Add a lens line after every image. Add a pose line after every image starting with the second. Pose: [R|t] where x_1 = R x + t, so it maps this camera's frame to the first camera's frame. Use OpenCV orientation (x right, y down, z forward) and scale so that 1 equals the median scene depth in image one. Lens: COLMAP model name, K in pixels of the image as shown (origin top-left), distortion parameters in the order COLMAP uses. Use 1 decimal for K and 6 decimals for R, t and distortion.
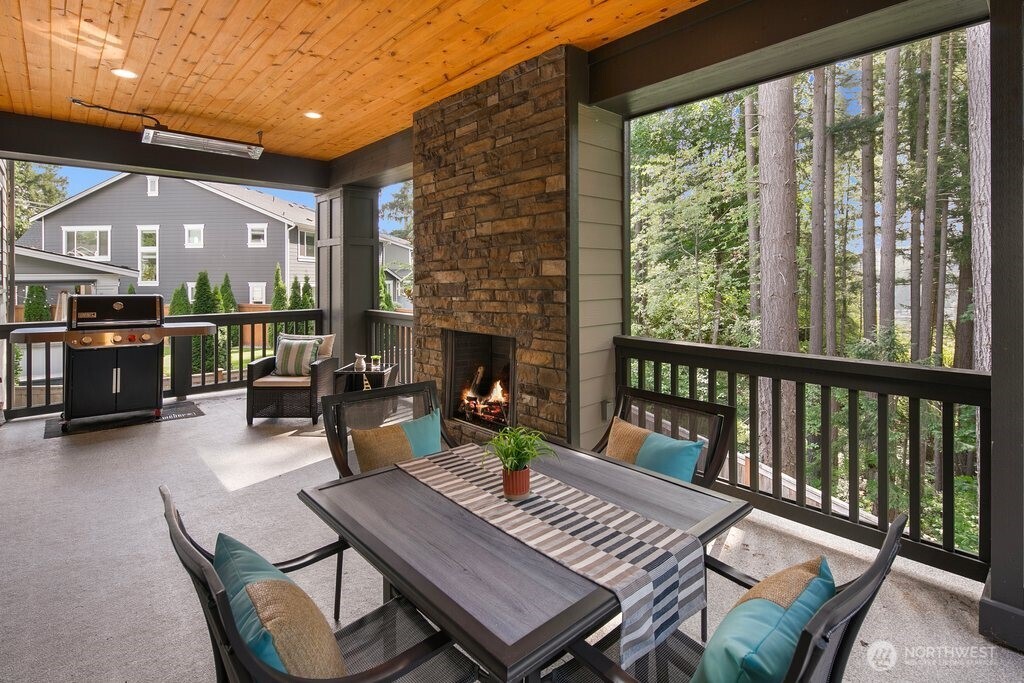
lens RADIAL K [[511.5, 0, 514.9], [0, 511.5, 283.0], [0, 0, 1]] dist [0.003527, -0.002917]
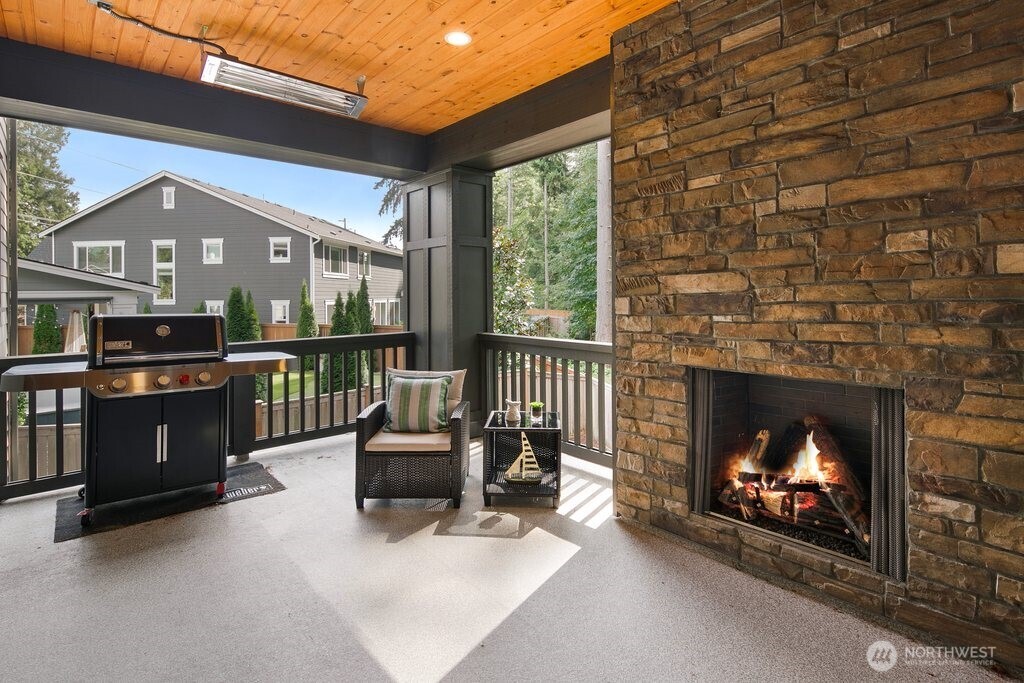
lens RADIAL K [[511.5, 0, 512.7], [0, 511.5, 300.7], [0, 0, 1]] dist [0.003527, -0.002917]
pose [[0.999895, -0.004384, -0.013799, -0.314441], [0.004379, 0.999990, -0.000409, 0.007801], [0.013800, 0.000348, 0.999905, 0.343545]]
